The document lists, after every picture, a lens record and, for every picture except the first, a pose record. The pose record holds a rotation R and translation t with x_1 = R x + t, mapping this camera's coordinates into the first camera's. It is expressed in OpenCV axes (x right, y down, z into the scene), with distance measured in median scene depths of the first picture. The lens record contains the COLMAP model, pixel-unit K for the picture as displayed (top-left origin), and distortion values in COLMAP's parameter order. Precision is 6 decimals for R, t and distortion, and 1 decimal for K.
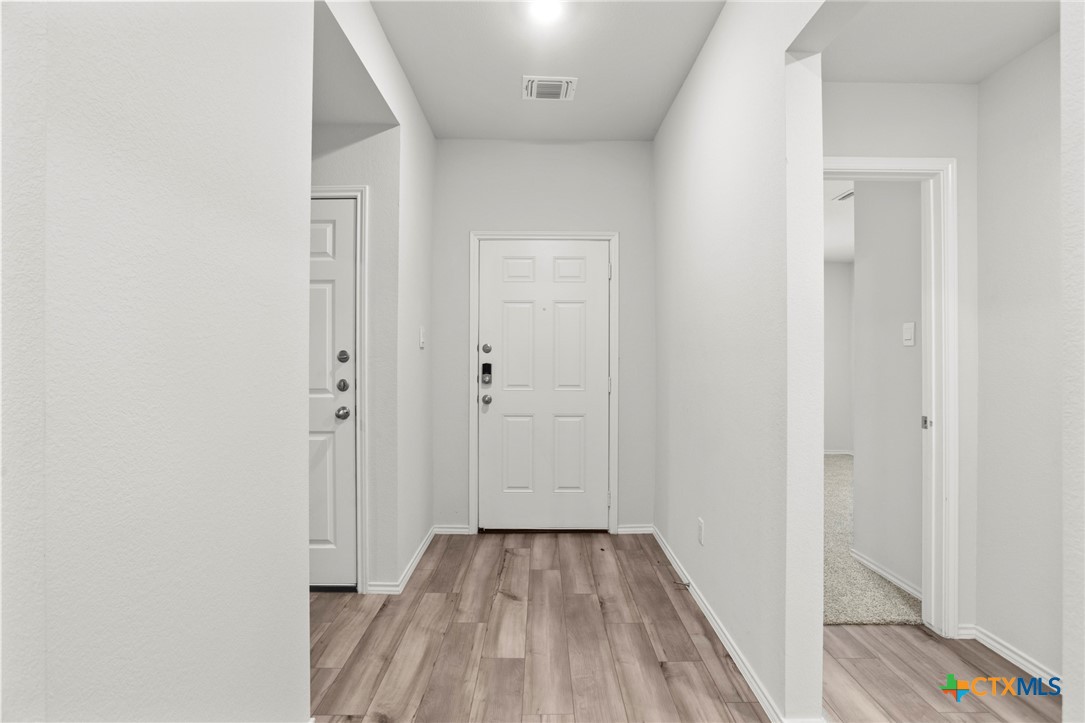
lens RADIAL K [[523.8, 0, 541.8], [0, 523.8, 361.8], [0, 0, 1]] dist [-0.023317, 0.008032]
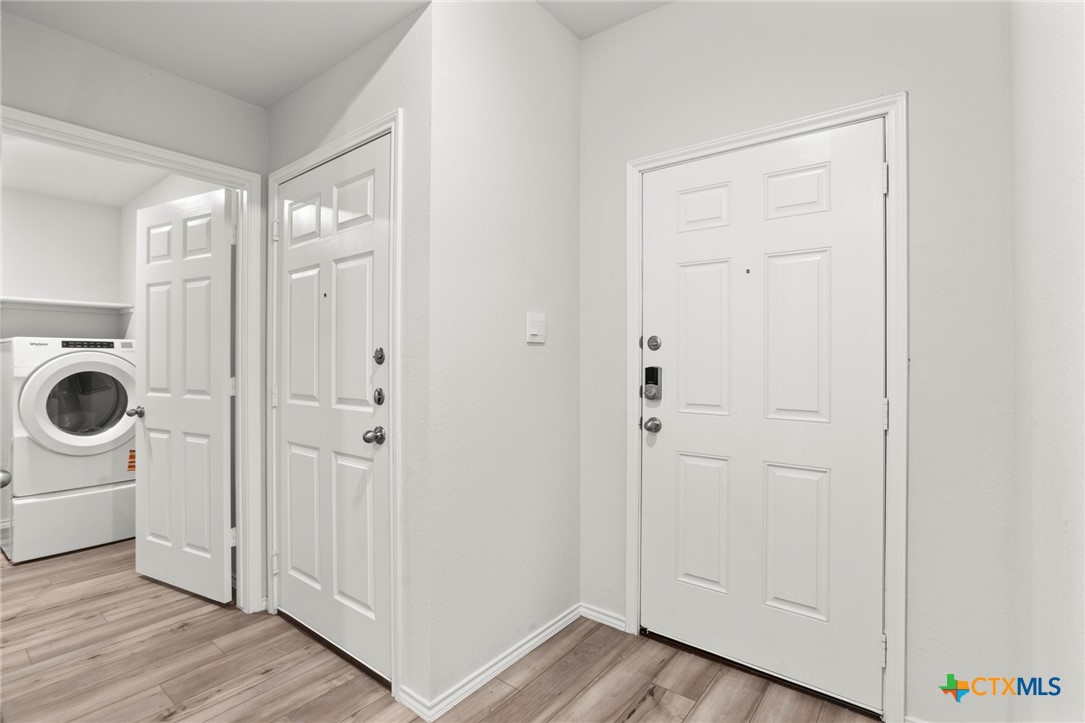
lens RADIAL K [[523.8, 0, 536.9], [0, 523.8, 357.2], [0, 0, 1]] dist [-0.023317, 0.008032]
pose [[0.785767, 0.000828, -0.618522, 0.172407], [-0.005276, 0.999972, -0.005365, -0.004522], [0.618500, 0.007479, 0.785750, 0.425551]]
